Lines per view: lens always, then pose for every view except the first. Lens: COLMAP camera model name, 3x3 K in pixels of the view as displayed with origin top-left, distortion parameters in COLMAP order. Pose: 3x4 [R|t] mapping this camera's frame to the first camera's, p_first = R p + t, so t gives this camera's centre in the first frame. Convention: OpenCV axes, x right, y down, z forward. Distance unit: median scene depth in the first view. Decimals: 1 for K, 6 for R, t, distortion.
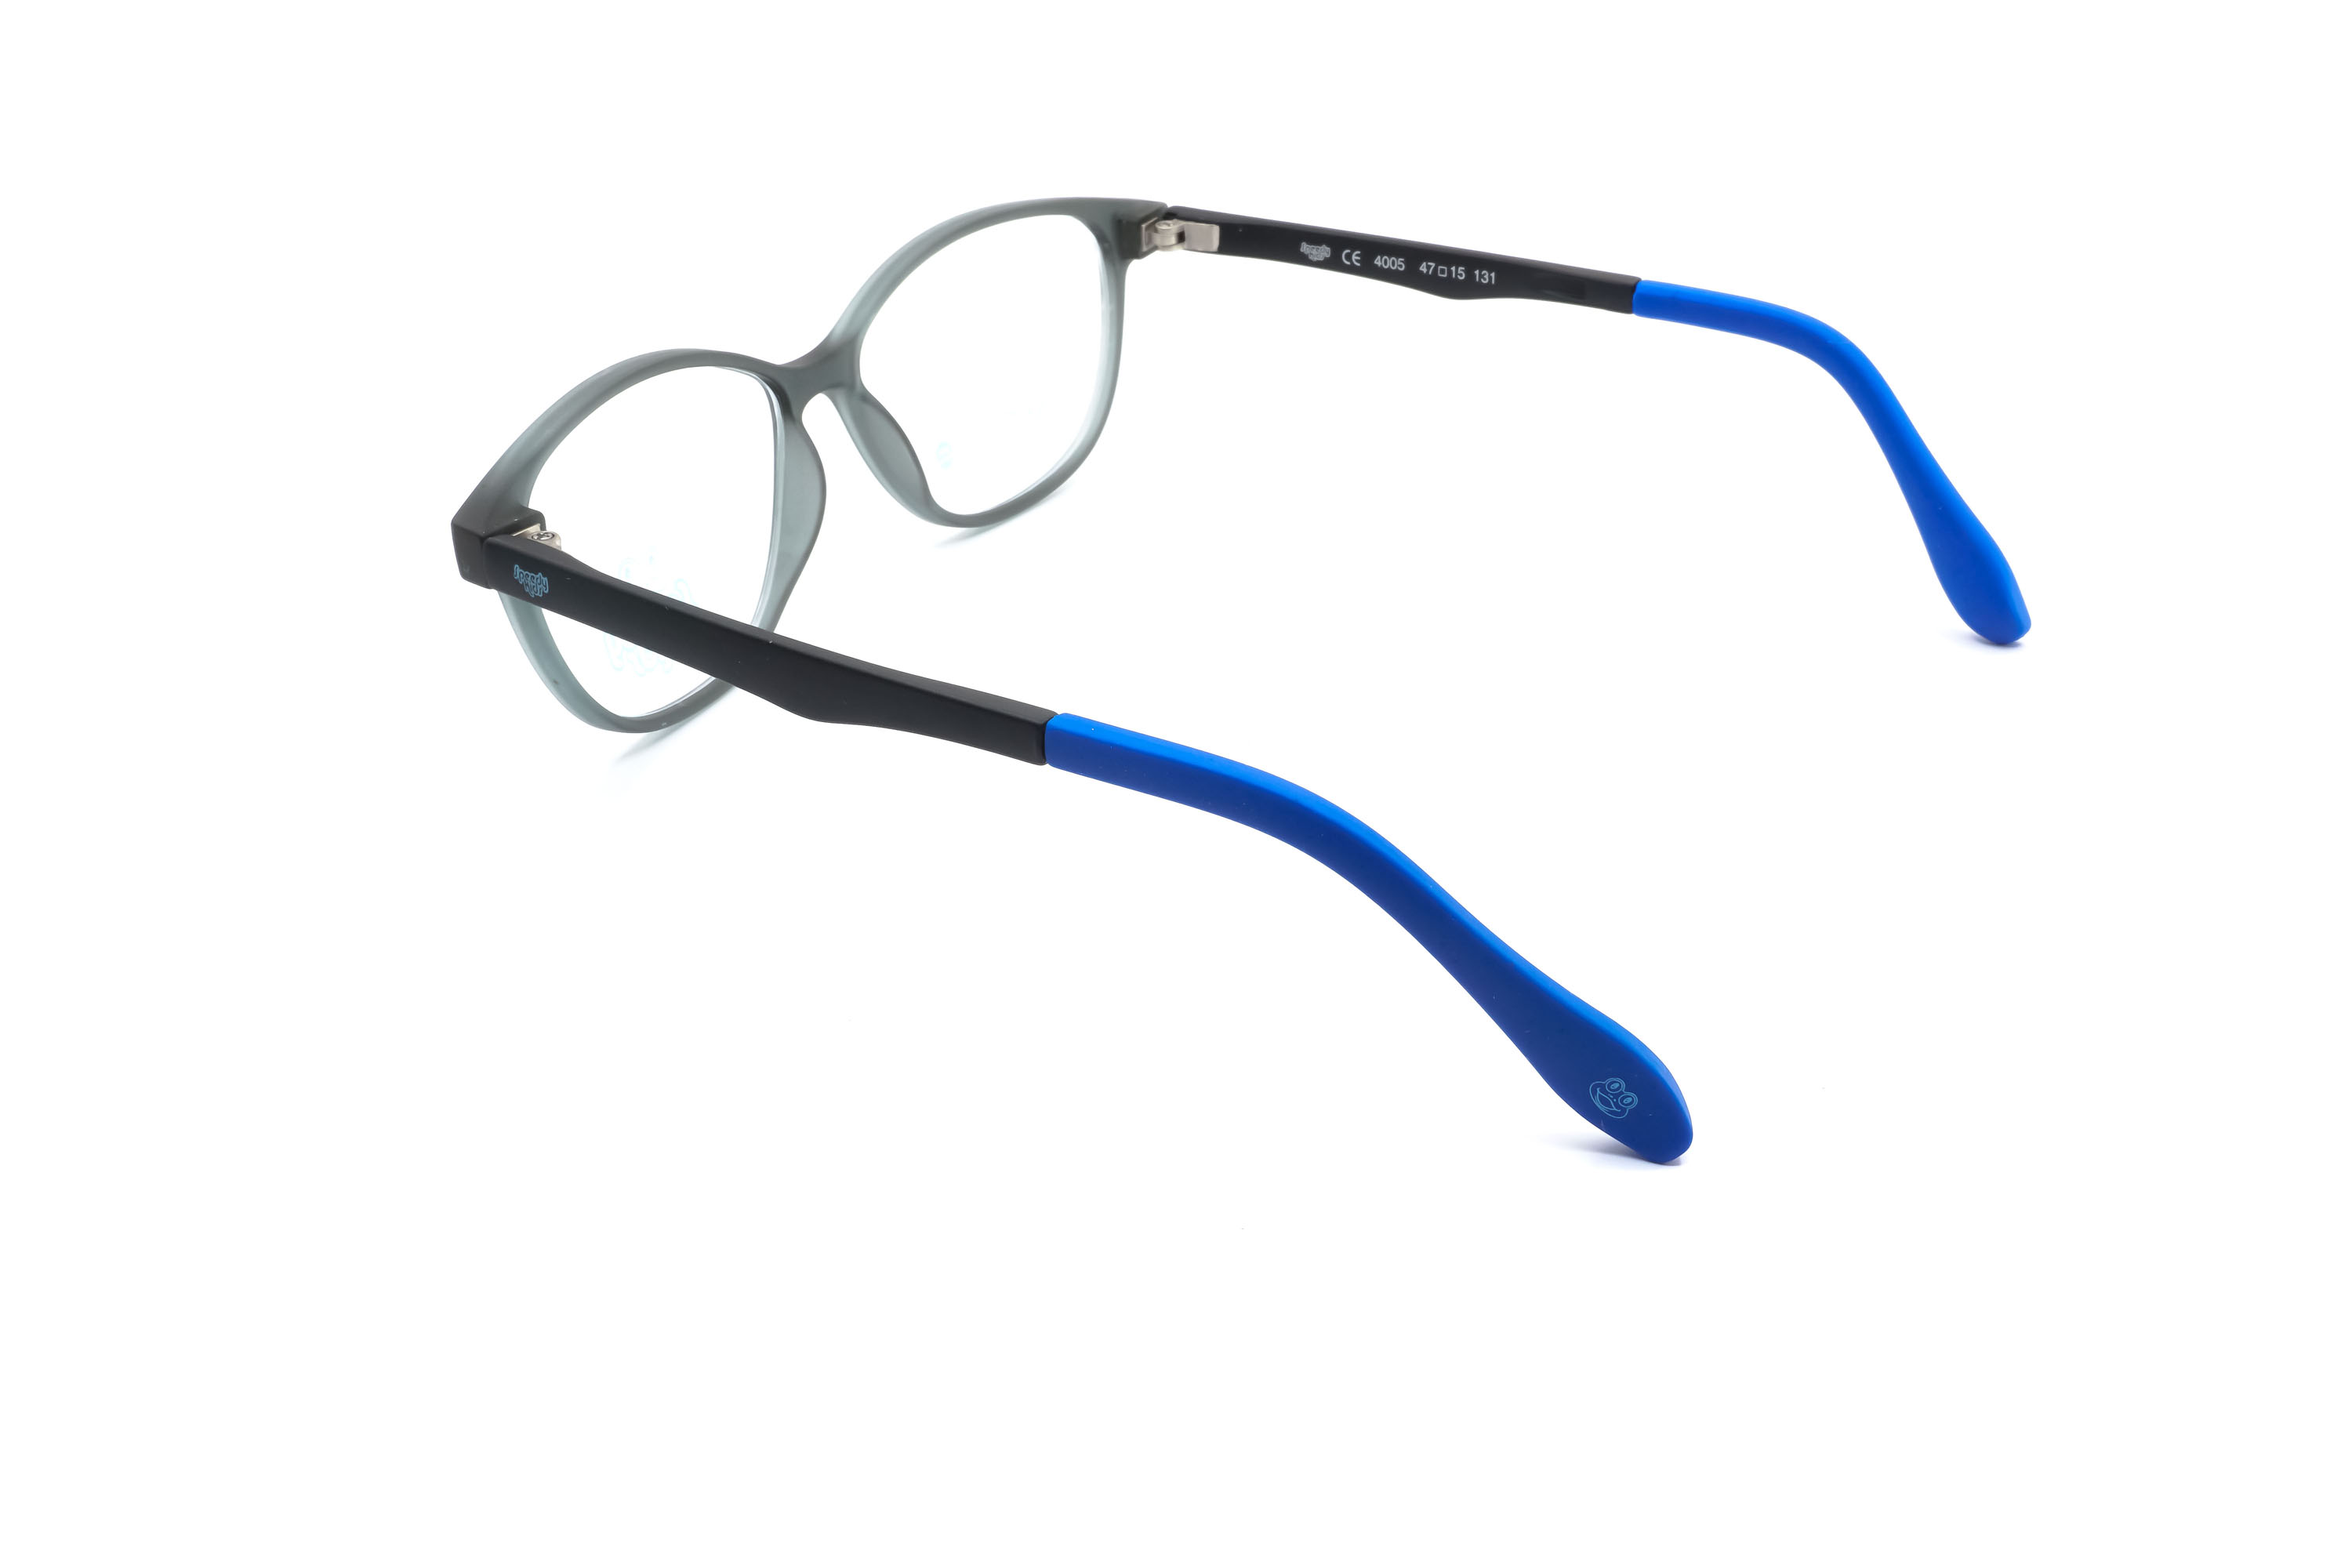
lens RADIAL K [[2408.6, 0, 1168.1], [0, 2408.6, 791.5], [0, 0, 1]] dist [0.011420, 0.000000]
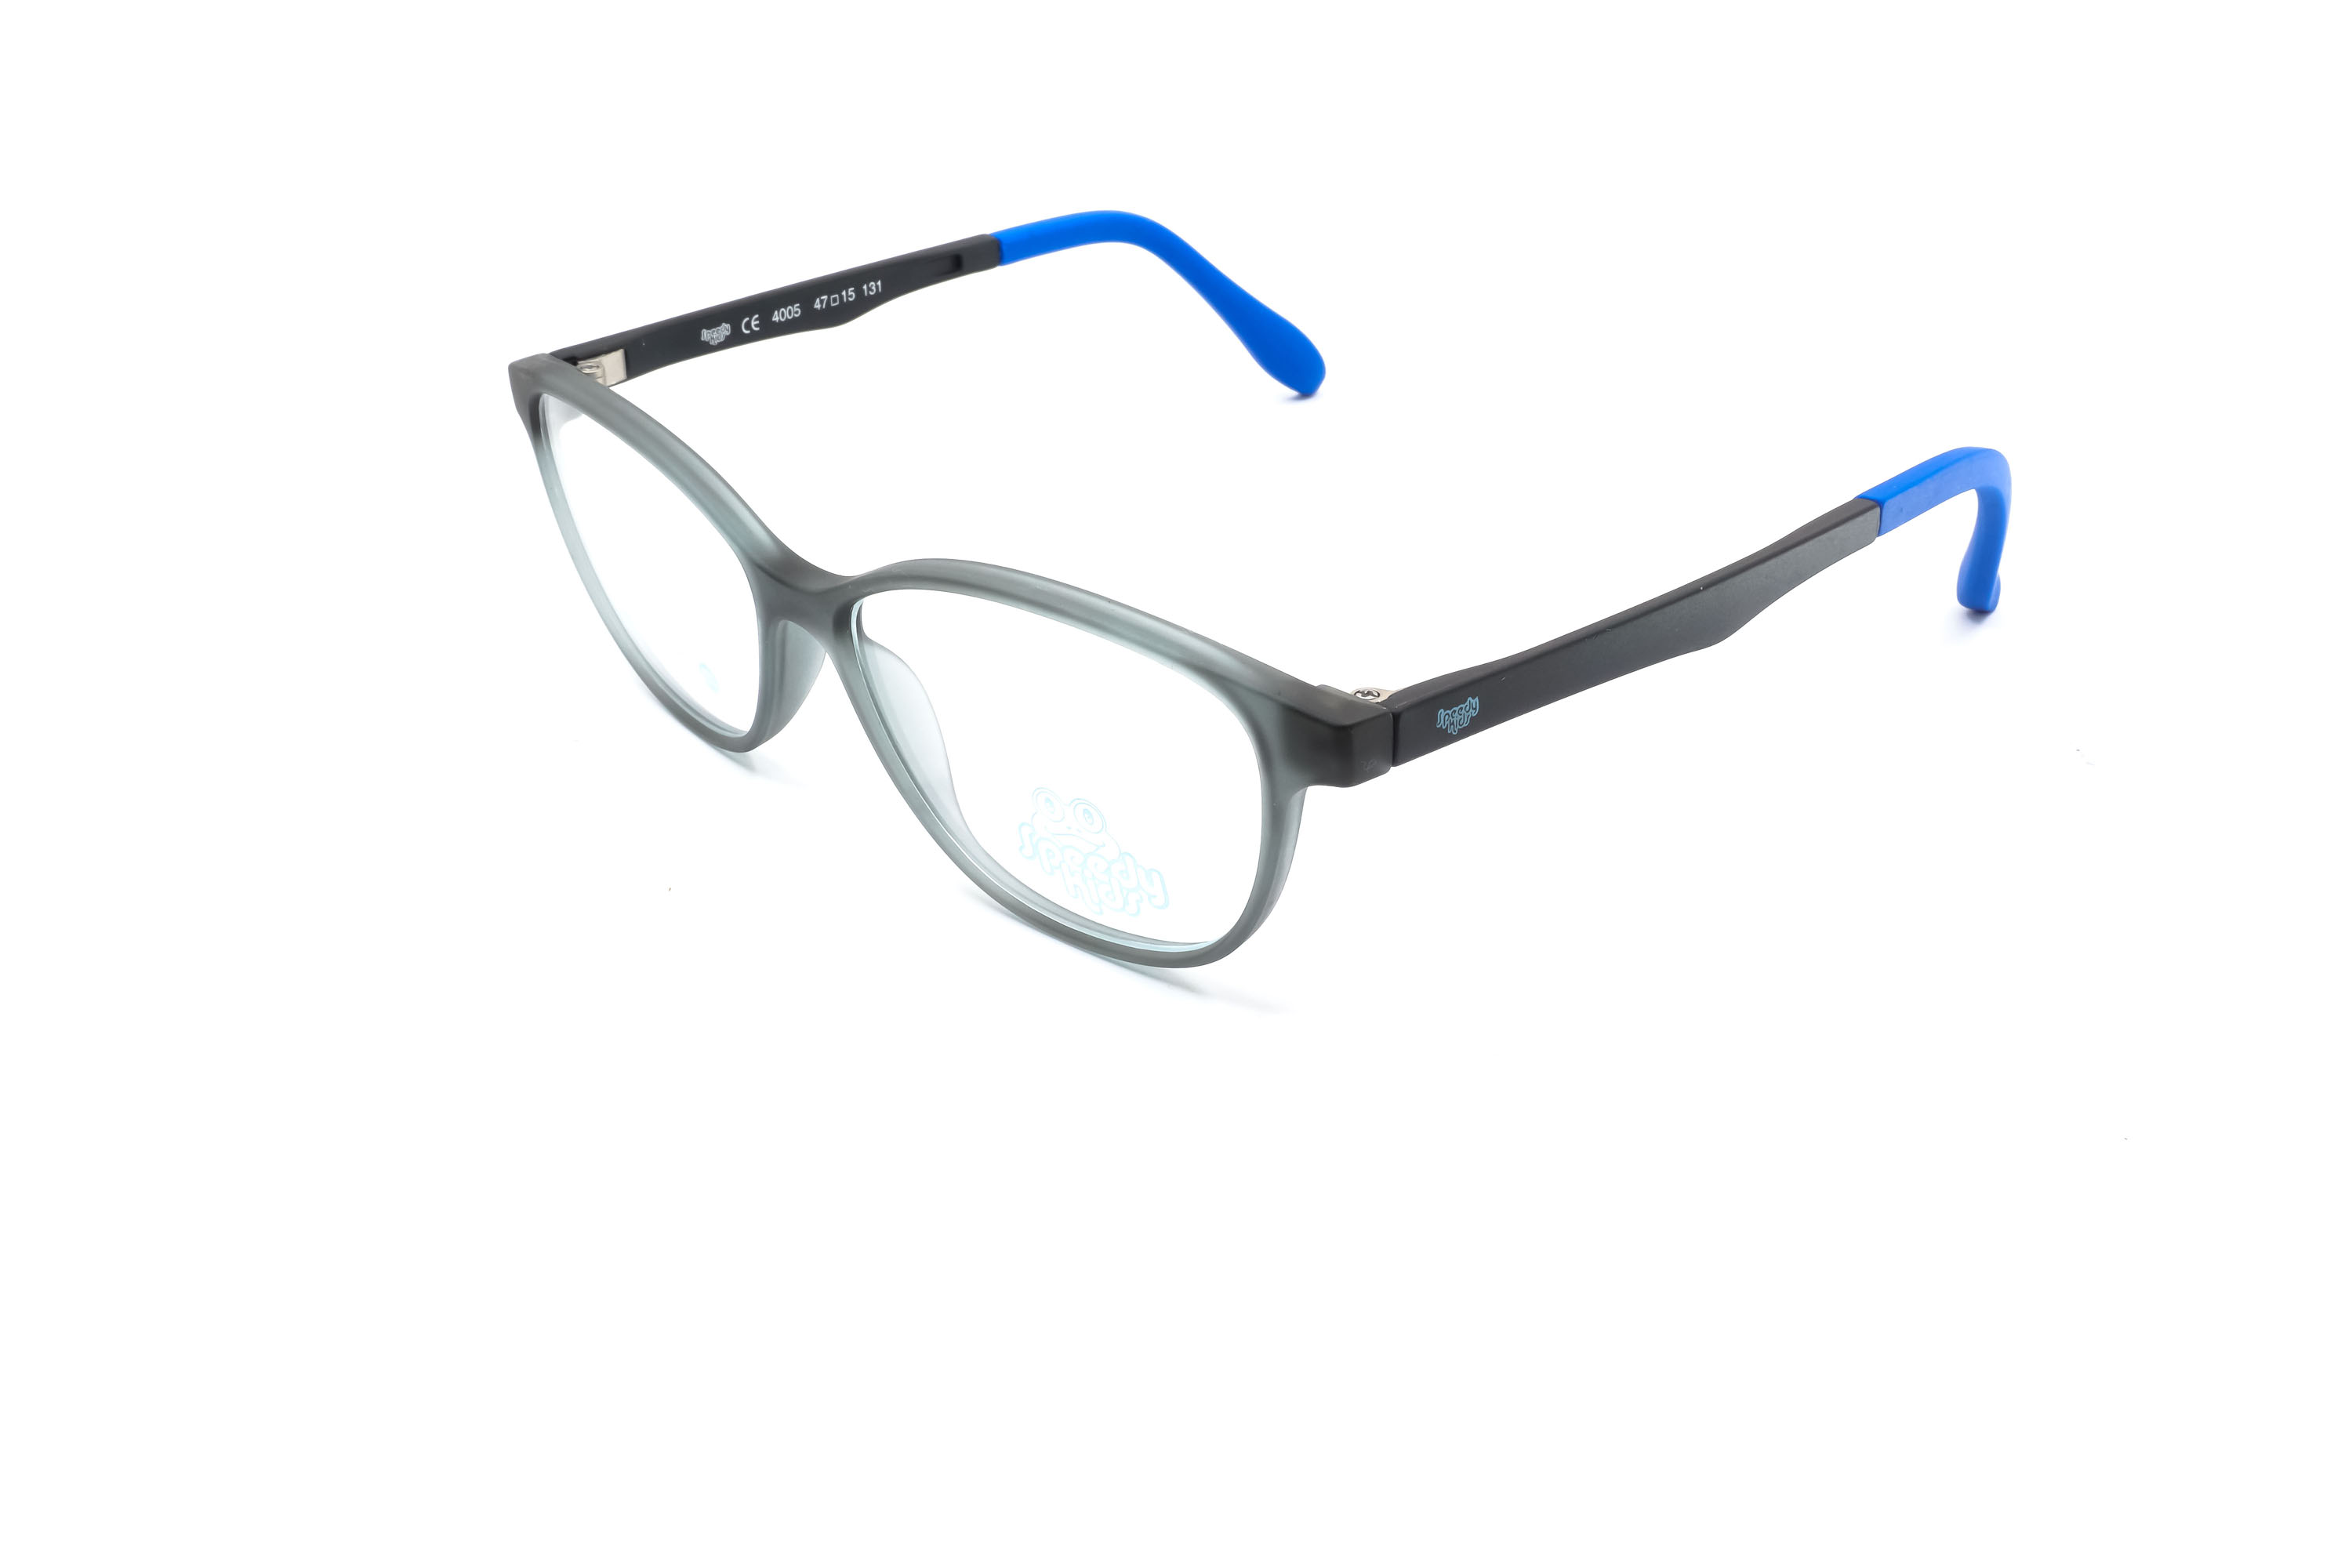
lens RADIAL K [[2408.6, 0, 1190.6], [0, 2408.6, 788.8], [0, 0, 1]] dist [0.011420, 0.000000]
pose [[0.239176, -0.460330, 0.854922, -0.777820], [0.484951, 0.819428, 0.305547, -0.281959], [-0.841200, 0.341516, 0.419226, 0.536815]]
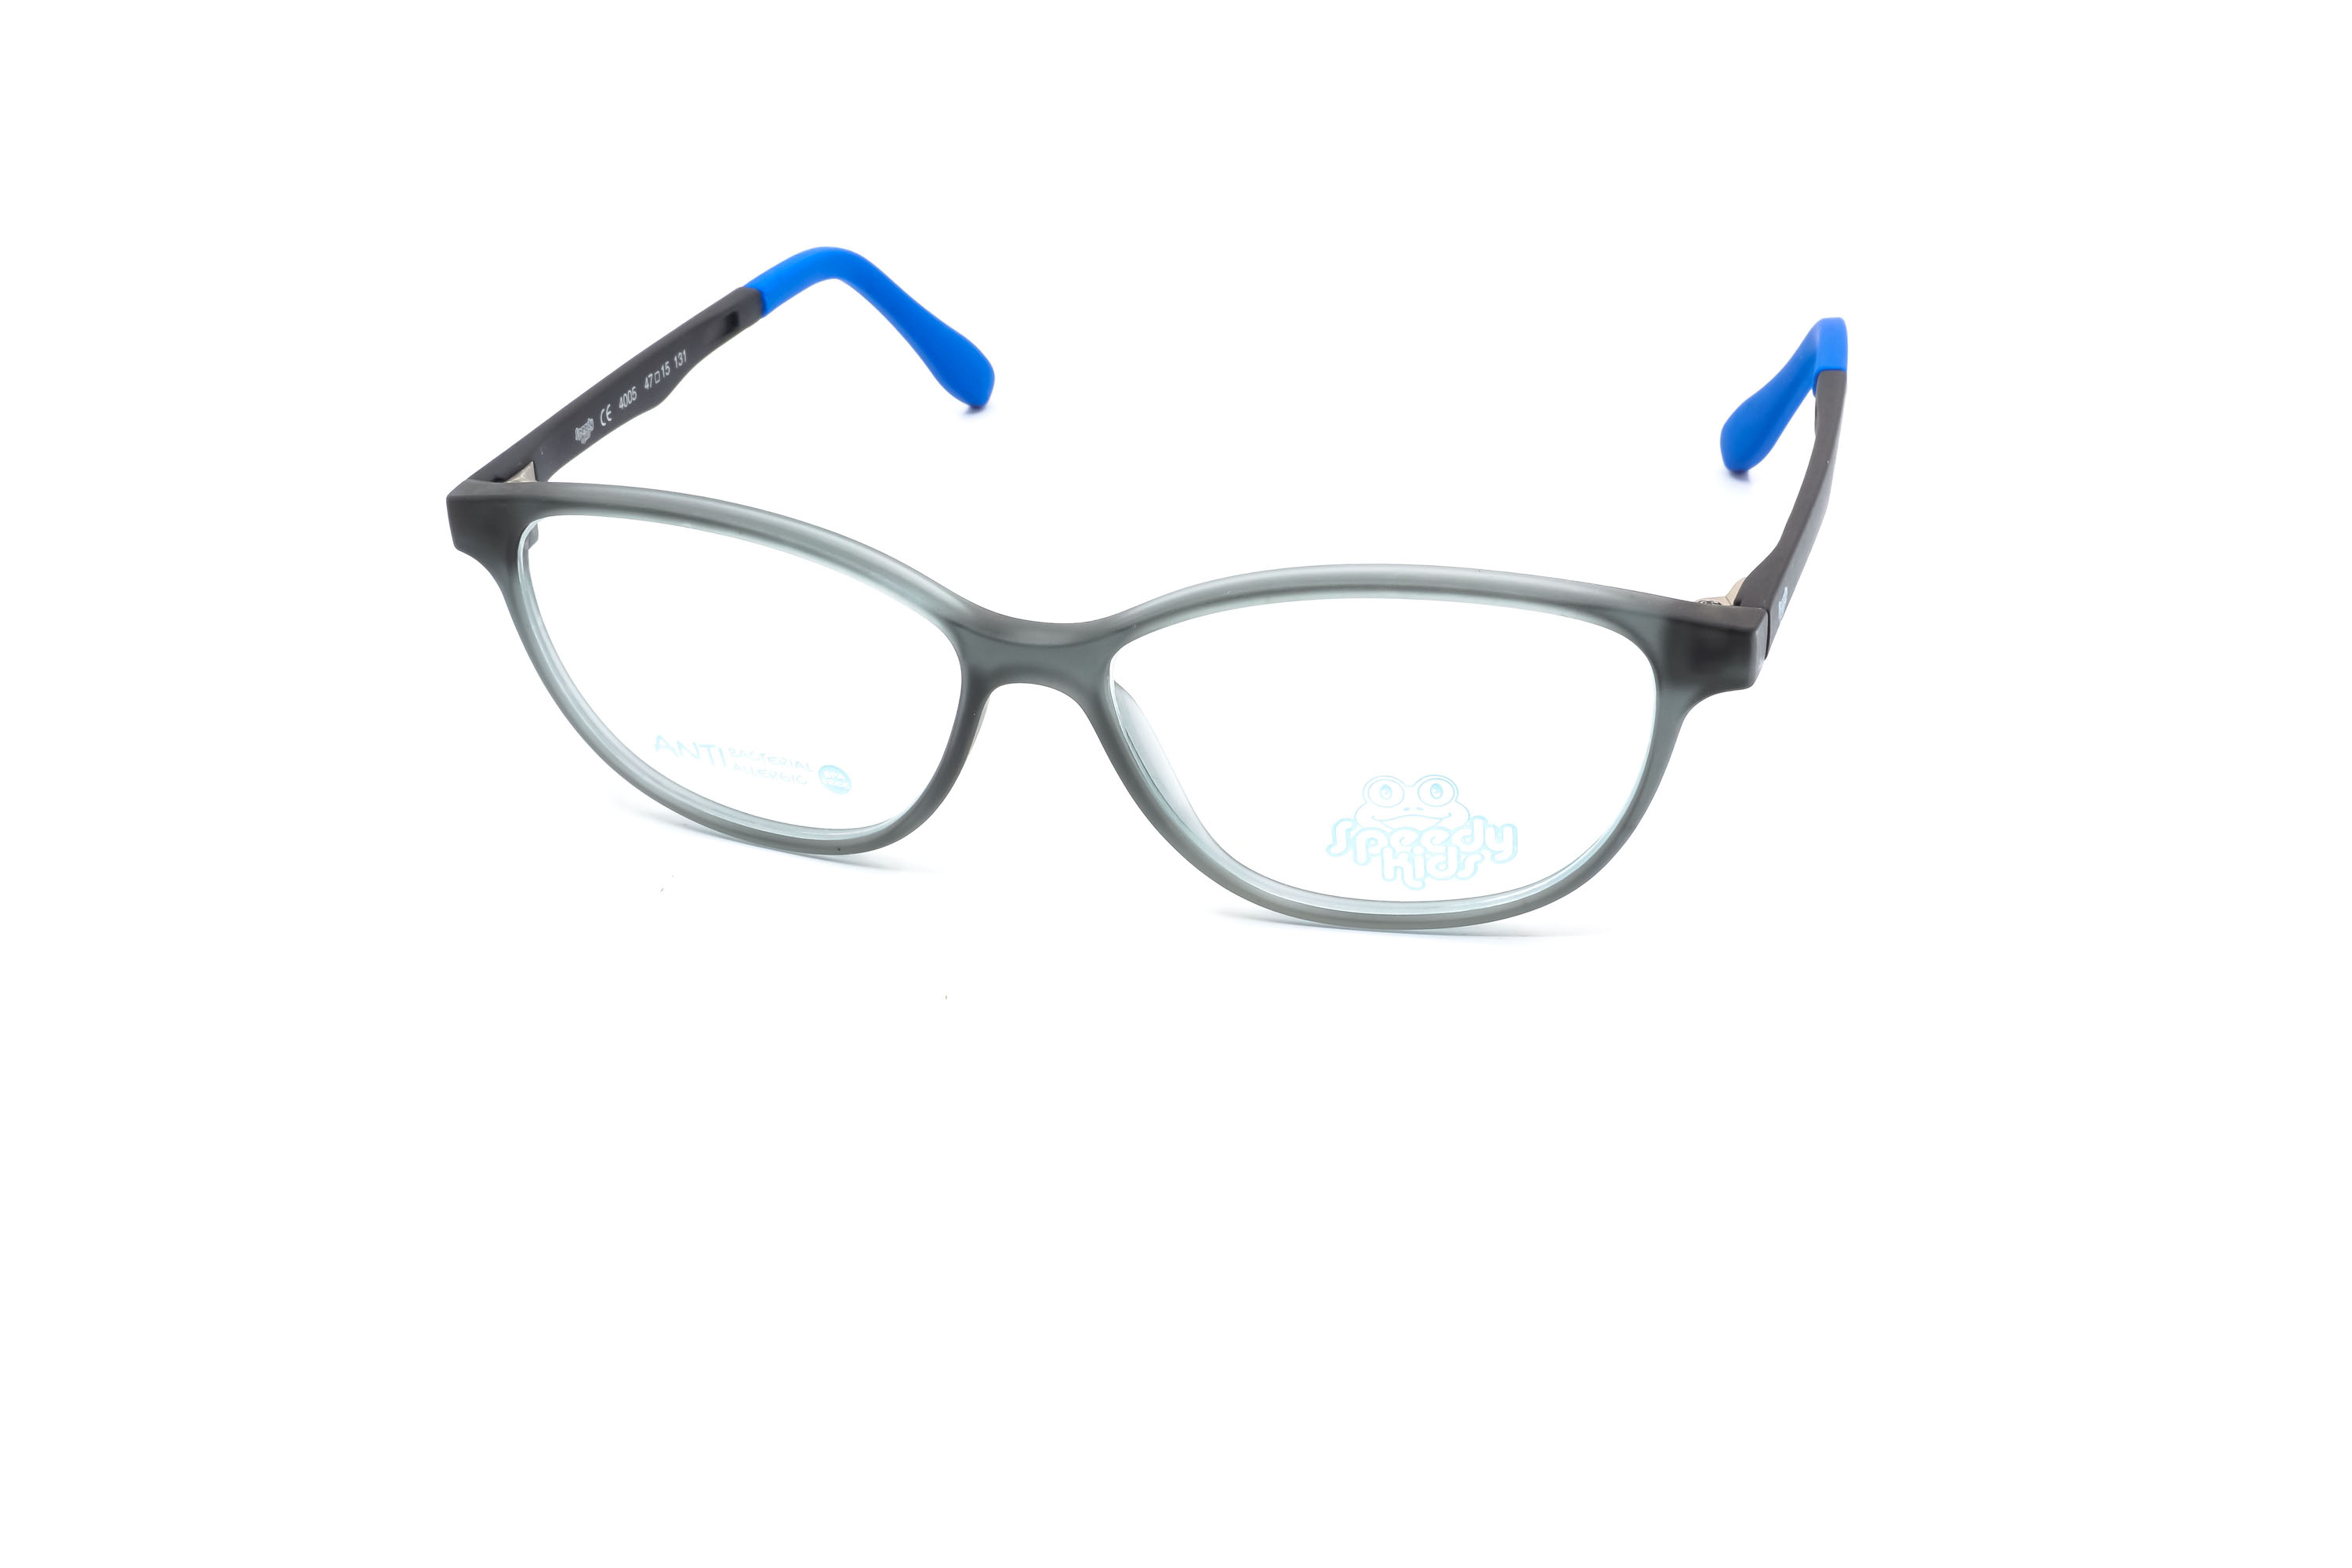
lens RADIAL K [[2408.6, 0, 1180.8], [0, 2408.6, 765.6], [0, 0, 1]] dist [0.011420, 0.000000]
pose [[-0.269463, -0.442950, 0.855093, -0.771587], [0.493665, 0.698857, 0.517585, -0.483227], [-0.826852, 0.561599, 0.030353, 0.892625]]
